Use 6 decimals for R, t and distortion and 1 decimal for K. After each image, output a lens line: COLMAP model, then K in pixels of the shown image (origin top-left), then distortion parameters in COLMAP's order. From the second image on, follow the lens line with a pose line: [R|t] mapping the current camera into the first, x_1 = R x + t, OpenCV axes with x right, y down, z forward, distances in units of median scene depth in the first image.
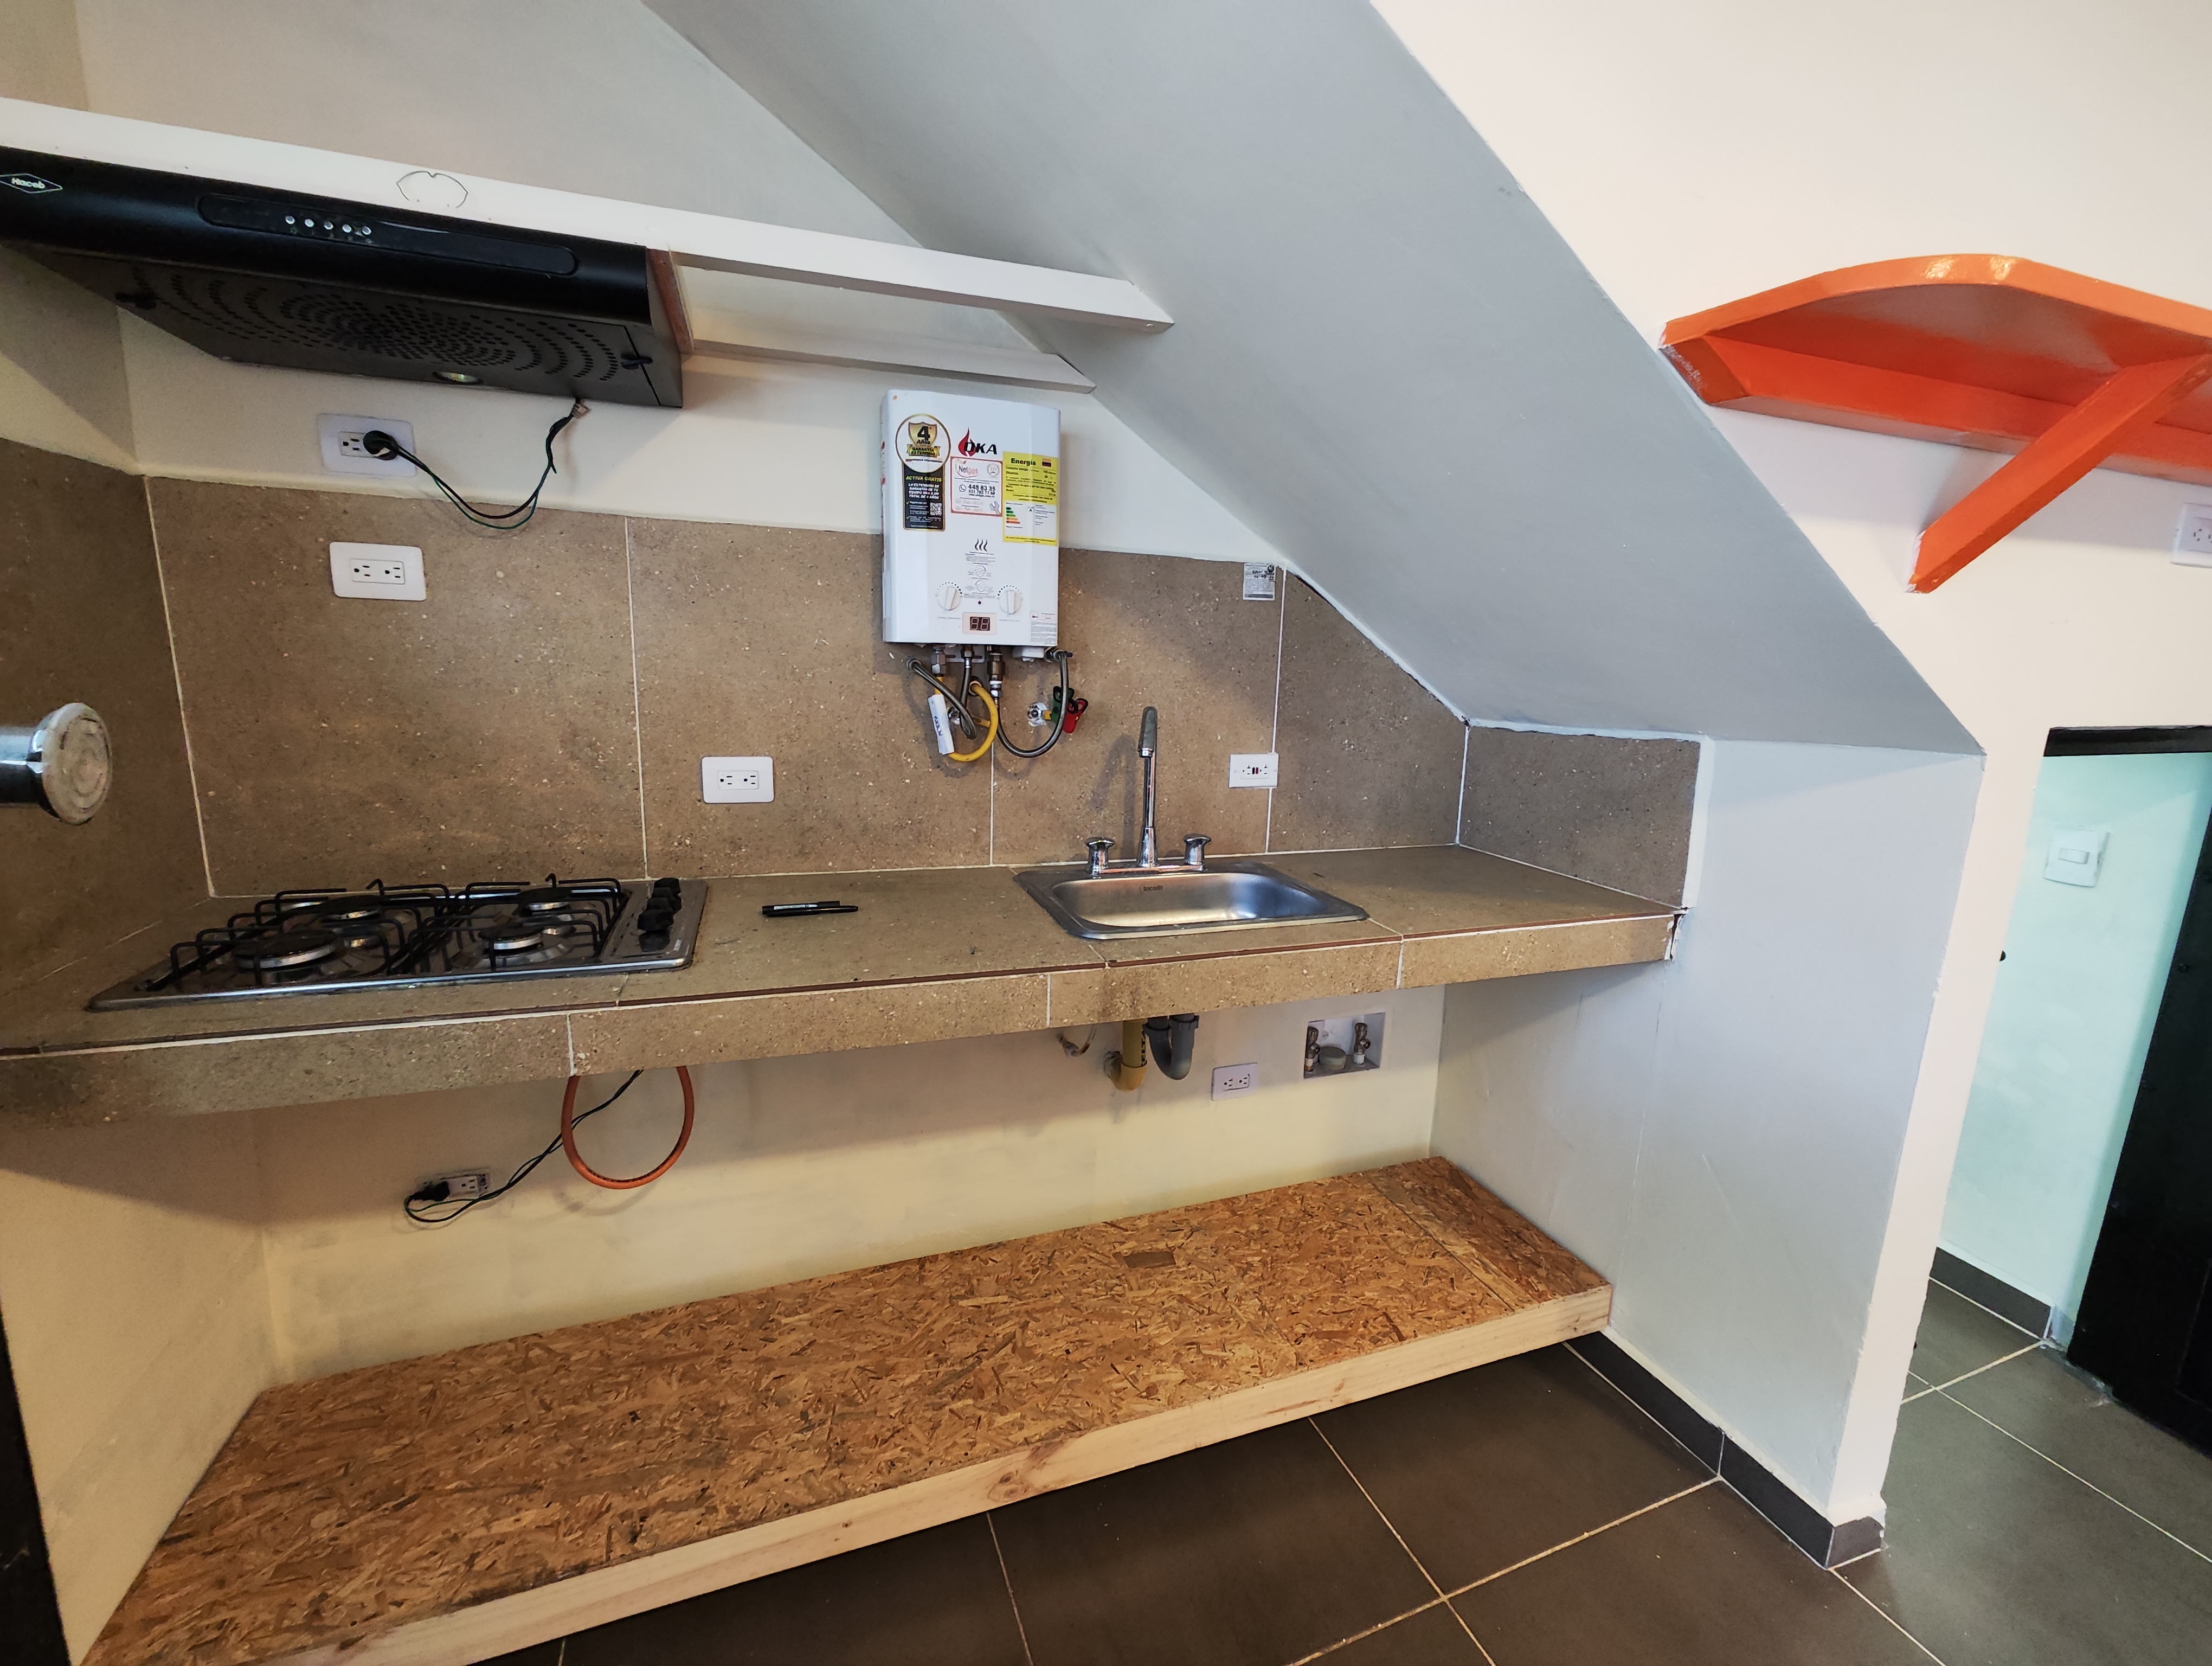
lens RADIAL K [[919.0, 0, 1108.3], [0, 919.0, 833.6], [0, 0, 1]] dist [-0.003439, 0.002273]
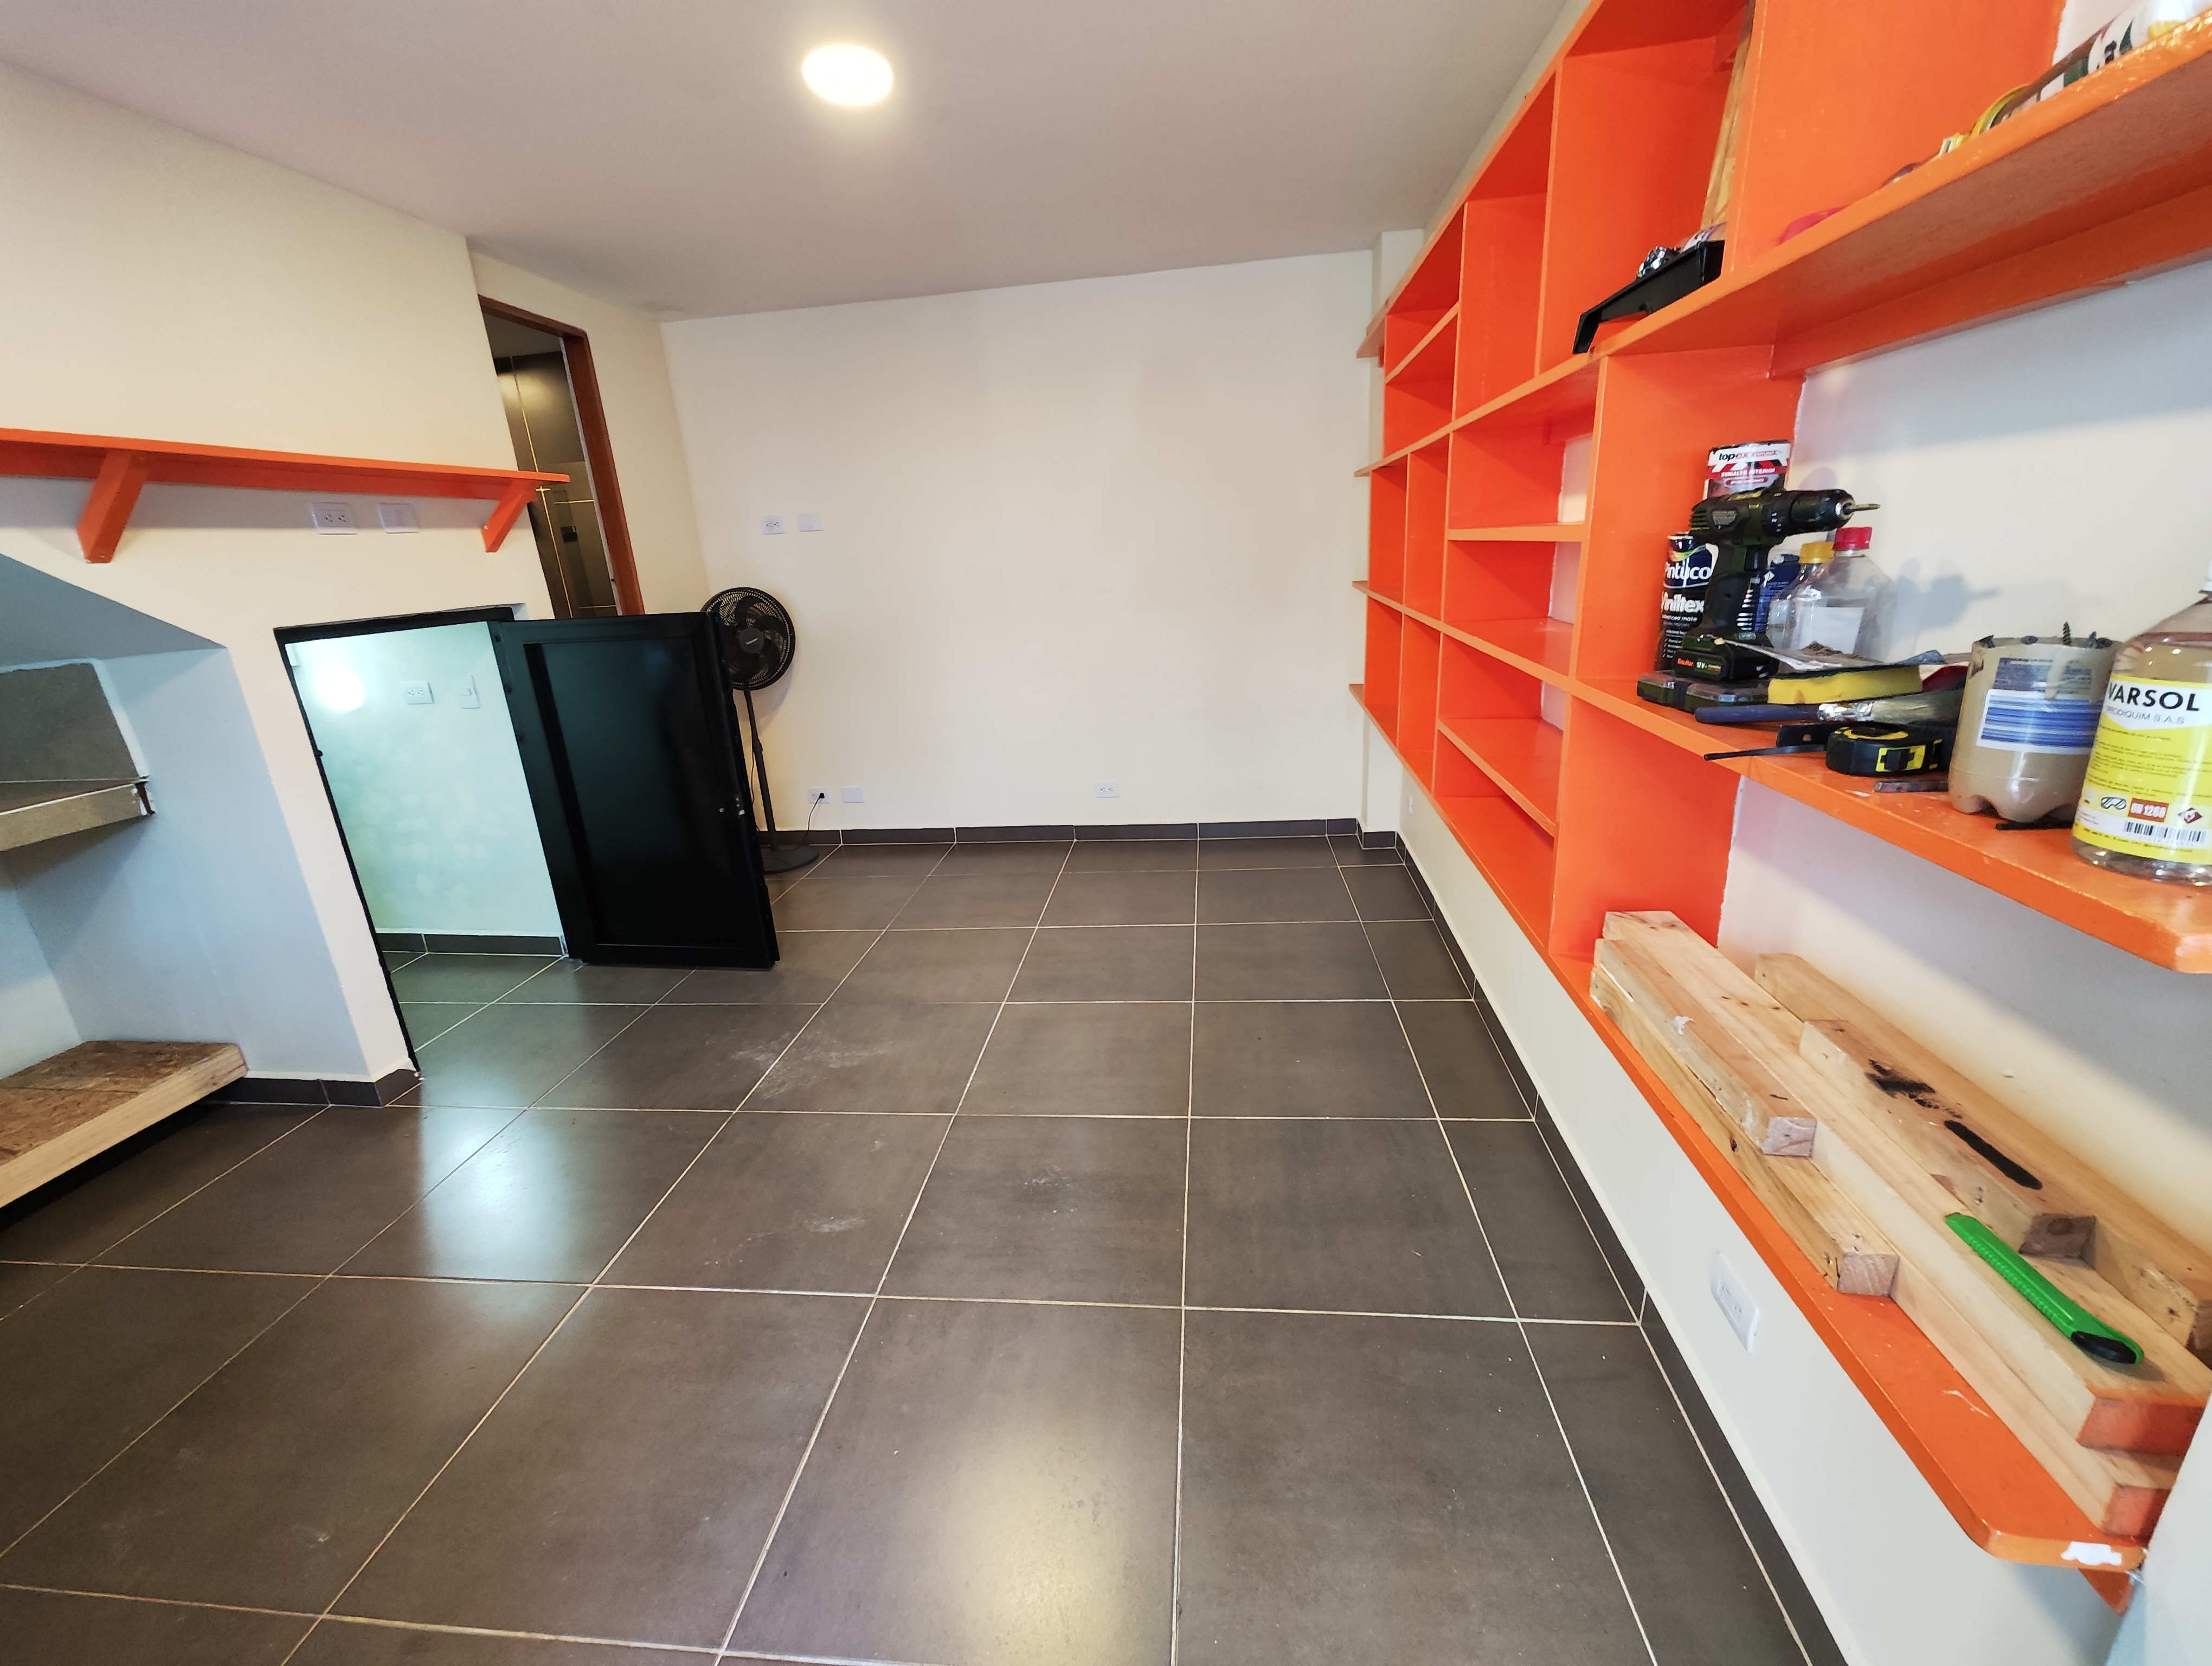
lens RADIAL K [[919.0, 0, 1097.3], [0, 919.0, 836.4], [0, 0, 1]] dist [-0.003439, 0.002273]
pose [[0.467412, -0.317710, 0.824976, 0.109617], [0.238509, 0.943905, 0.228378, 0.201903], [-0.851257, 0.090017, 0.516970, -1.041997]]
